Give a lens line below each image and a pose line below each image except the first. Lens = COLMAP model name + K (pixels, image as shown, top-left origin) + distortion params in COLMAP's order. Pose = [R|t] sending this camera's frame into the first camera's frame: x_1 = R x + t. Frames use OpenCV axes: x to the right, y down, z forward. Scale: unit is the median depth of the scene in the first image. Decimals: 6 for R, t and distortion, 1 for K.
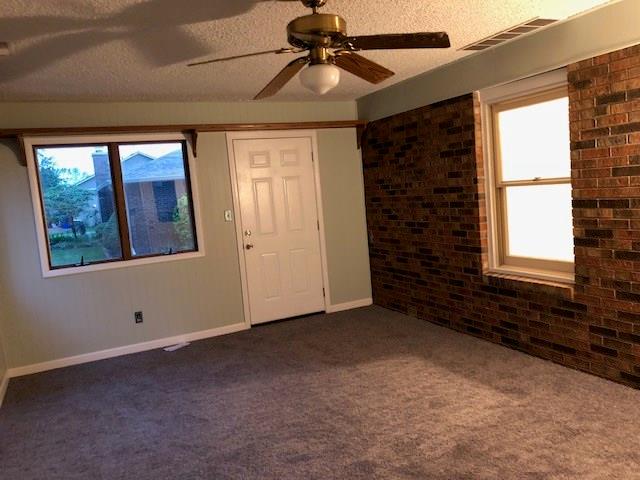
lens RADIAL K [[525.8, 0, 318.0], [0, 525.8, 229.9], [0, 0, 1]] dist [0.061495, -0.081890]
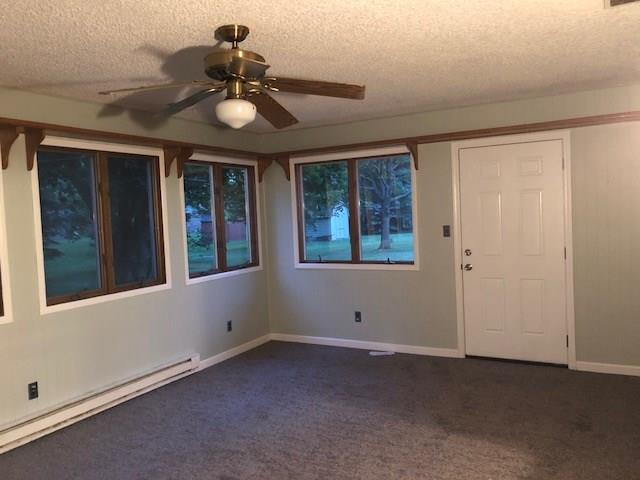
lens RADIAL K [[525.8, 0, 318.0], [0, 525.8, 229.9], [0, 0, 1]] dist [0.061495, -0.081890]
pose [[0.583280, 0.087727, -0.807520, 0.588115], [-0.071998, 0.995821, 0.056179, -0.086275], [0.809074, 0.025372, 0.587159, 0.353235]]
